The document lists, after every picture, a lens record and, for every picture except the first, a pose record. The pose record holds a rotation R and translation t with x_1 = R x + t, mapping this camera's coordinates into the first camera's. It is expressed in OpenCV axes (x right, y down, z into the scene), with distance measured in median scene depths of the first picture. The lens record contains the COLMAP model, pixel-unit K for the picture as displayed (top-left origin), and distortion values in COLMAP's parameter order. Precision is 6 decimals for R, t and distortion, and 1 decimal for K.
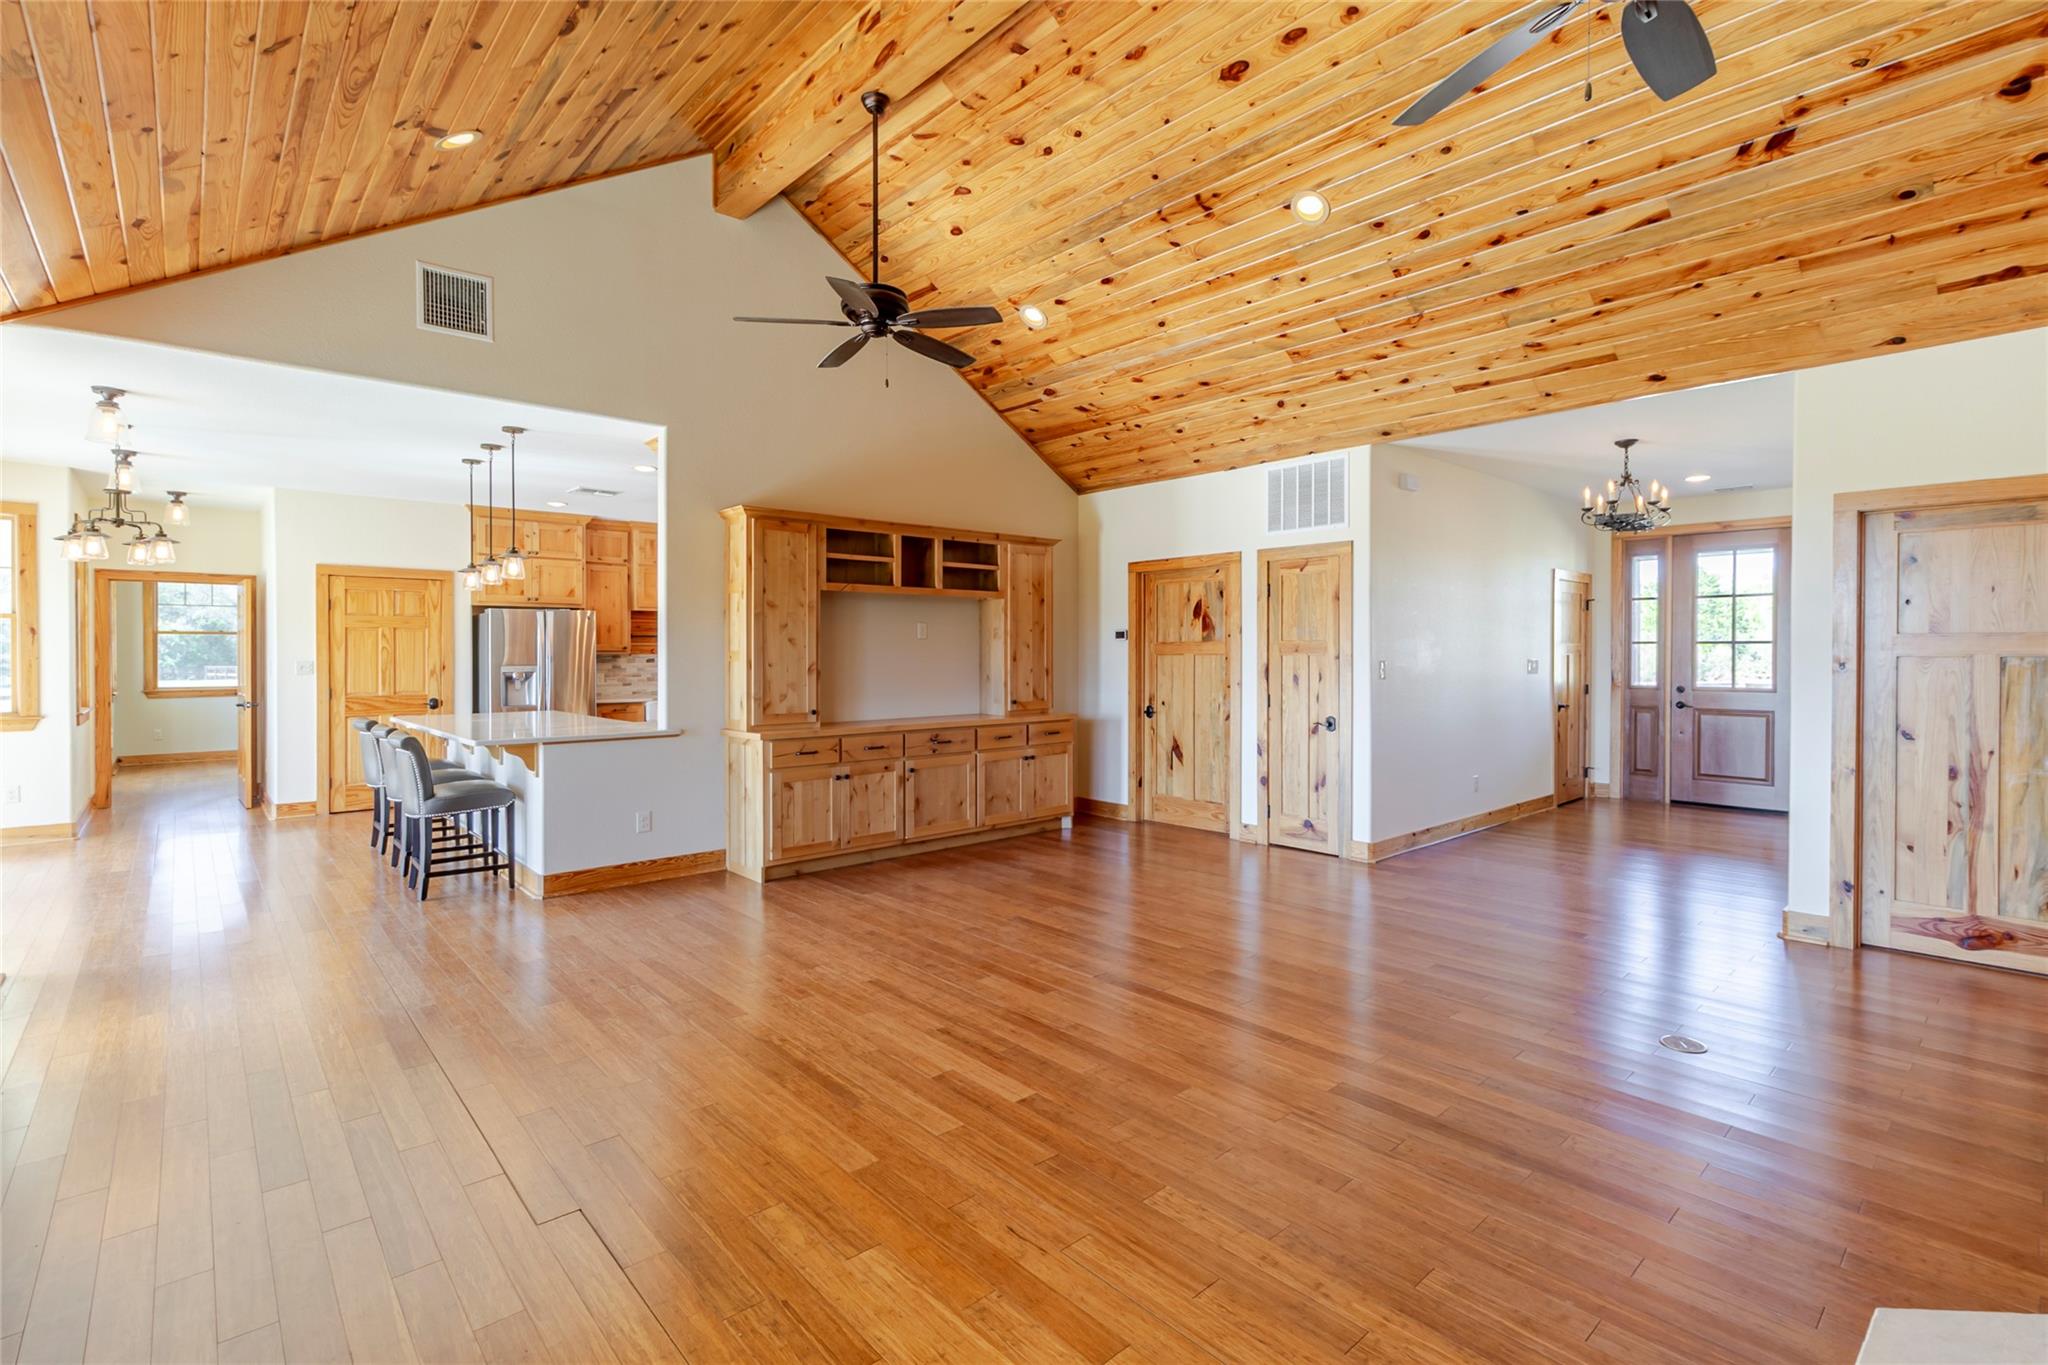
lens RADIAL K [[939.8, 0, 1047.2], [0, 939.8, 657.8], [0, 0, 1]] dist [-0.000996, 0.001504]
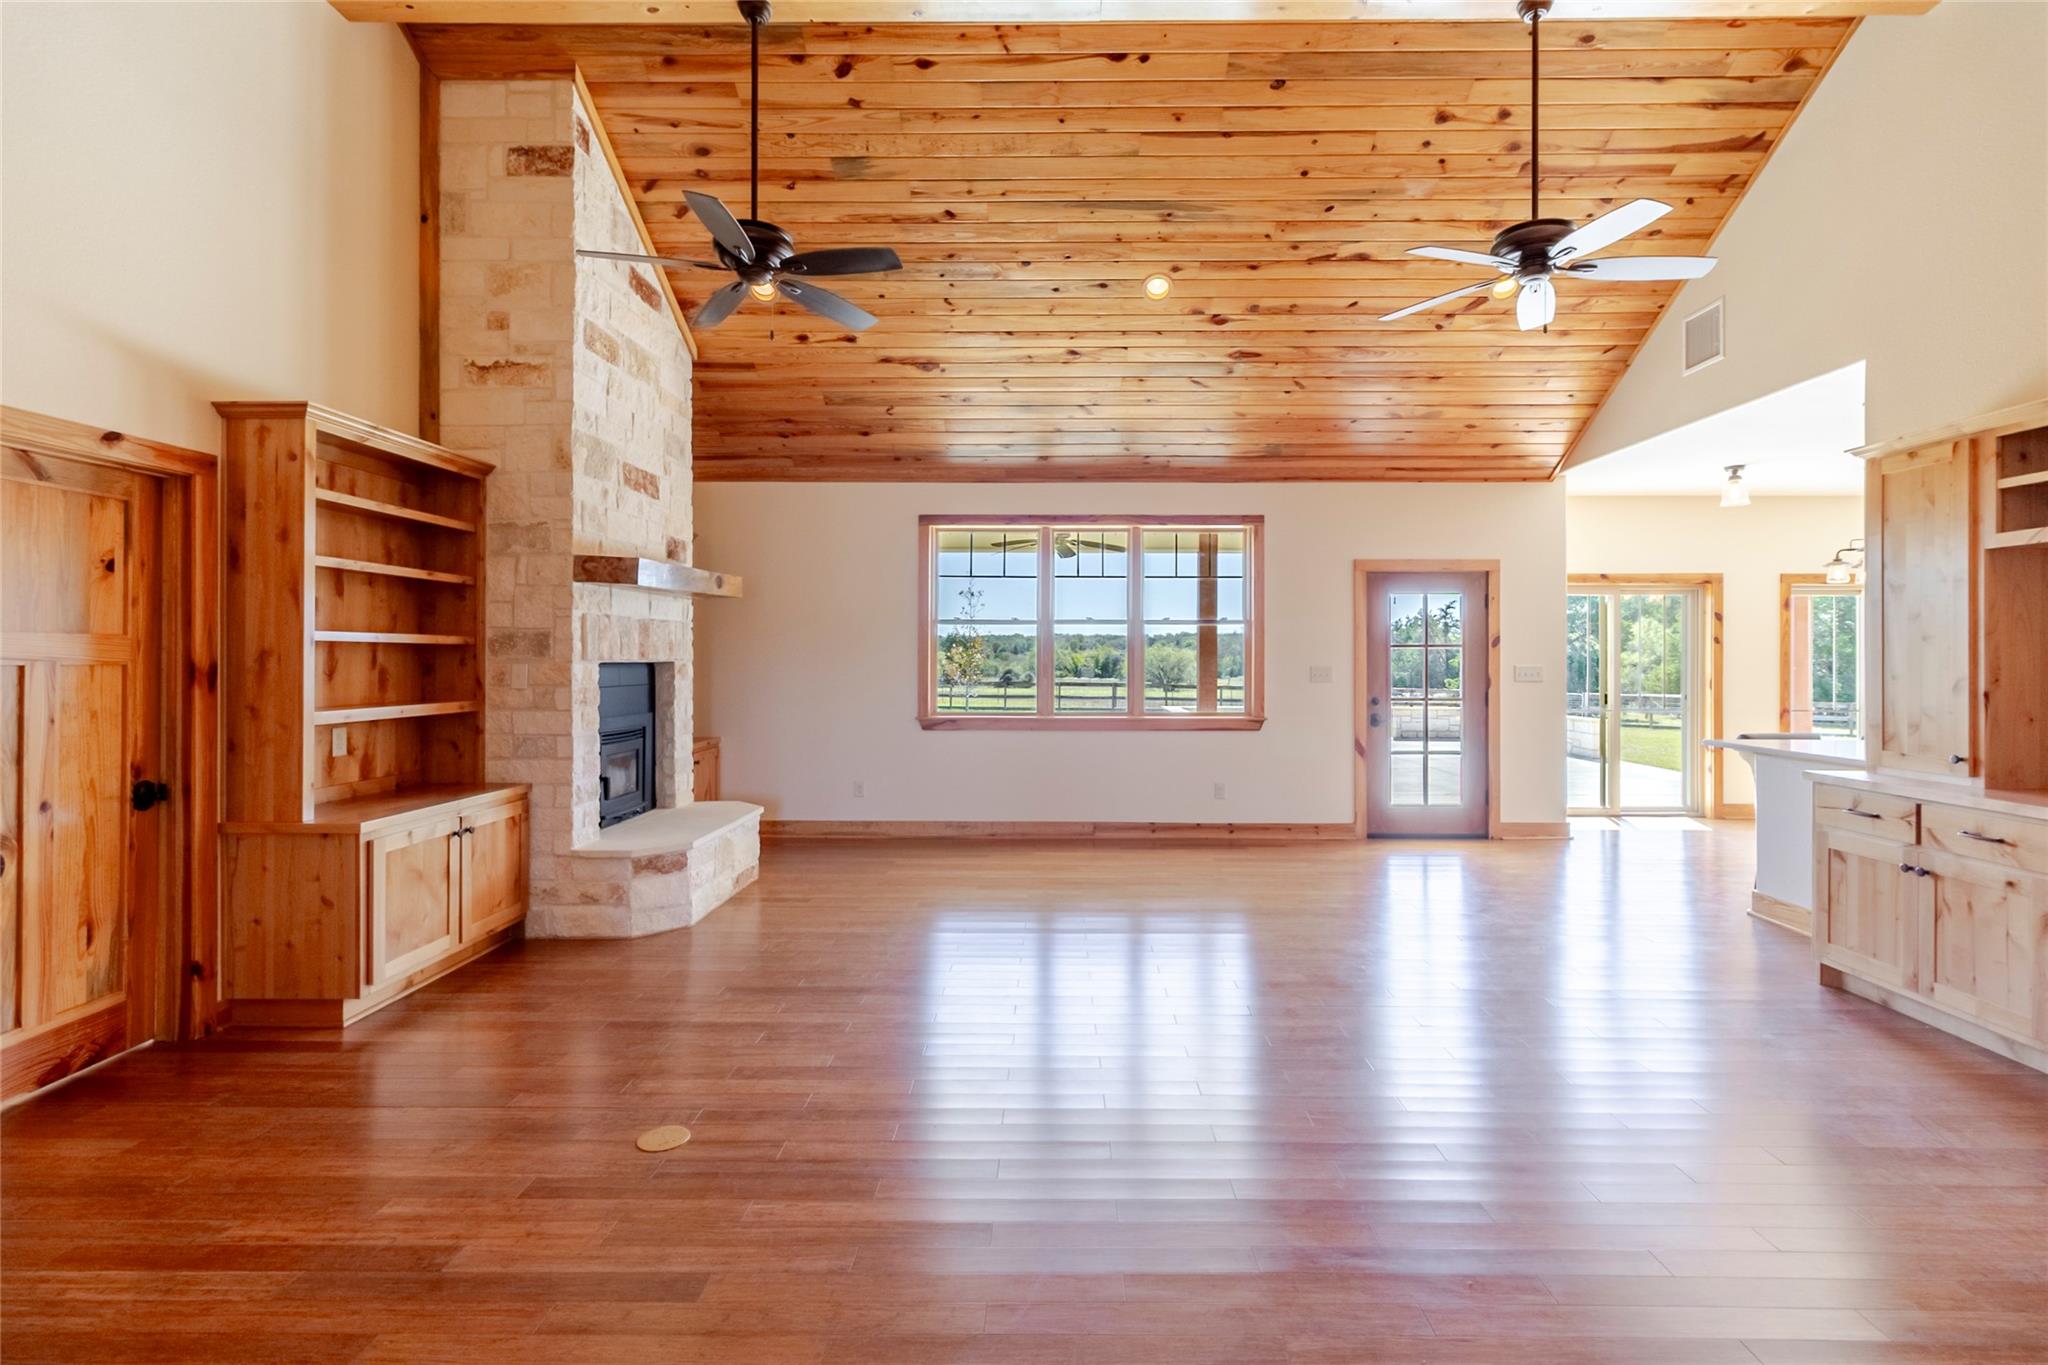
lens RADIAL K [[939.8, 0, 1061.5], [0, 939.8, 643.1], [0, 0, 1]] dist [-0.000996, 0.001504]
pose [[-0.678228, -0.010705, -0.734773, 0.537693], [-0.006341, 0.999942, -0.008716, -0.006375], [0.734824, -0.001253, -0.678257, 0.952946]]
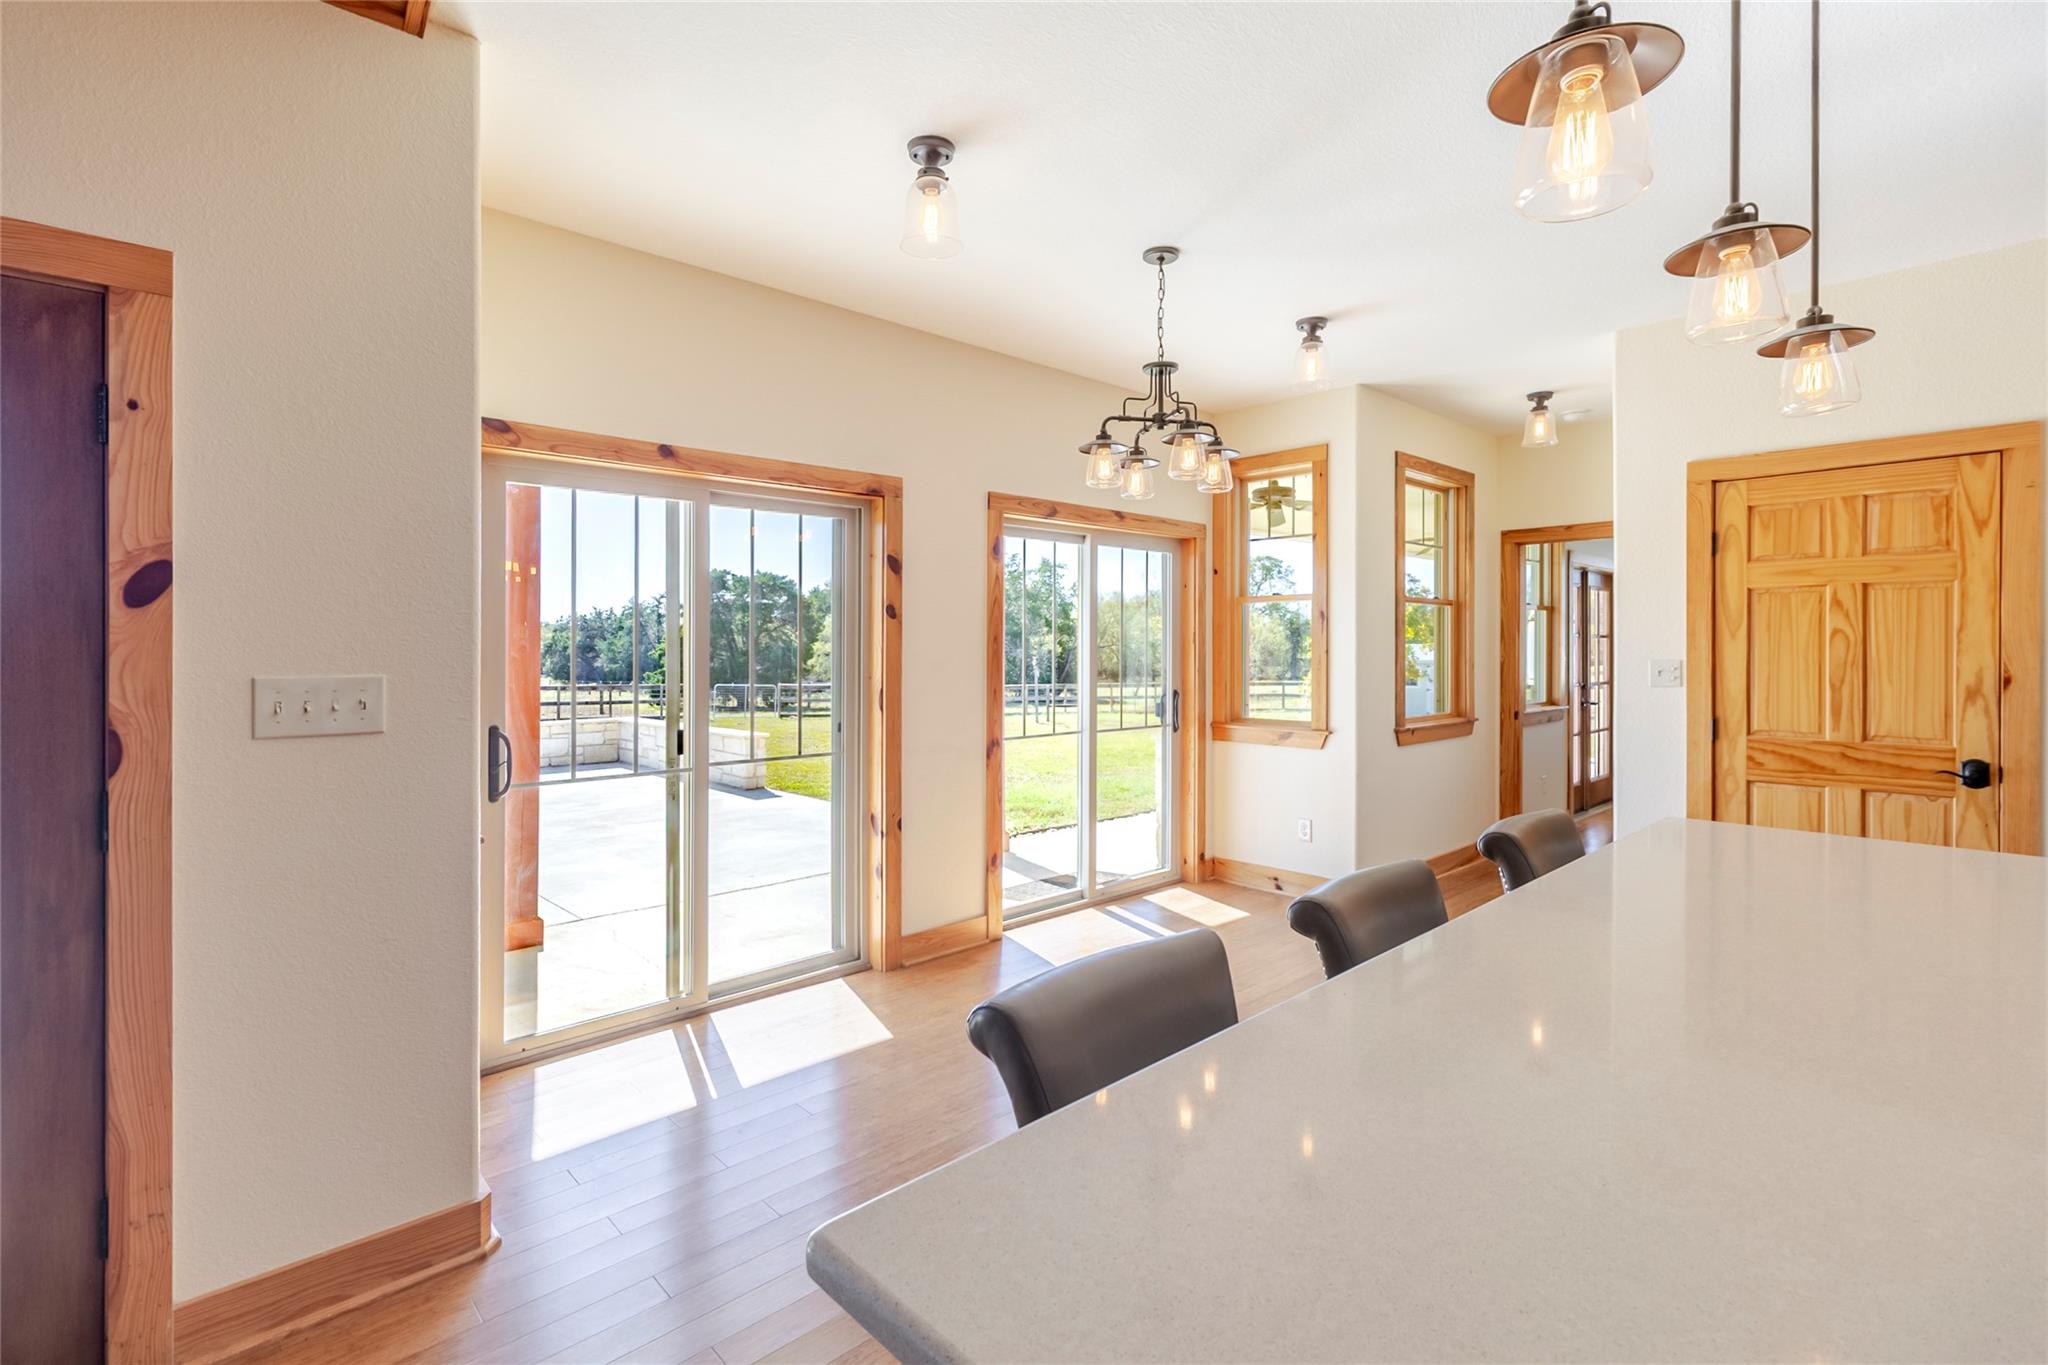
lens RADIAL K [[939.8, 0, 1040.1], [0, 939.8, 646.0], [0, 0, 1]] dist [-0.000996, 0.001504]
pose [[0.020617, 0.000169, -0.999787, -0.372656], [-0.003339, 0.999994, 0.000100, -0.003439], [0.999782, 0.003336, 0.020617, 0.827990]]
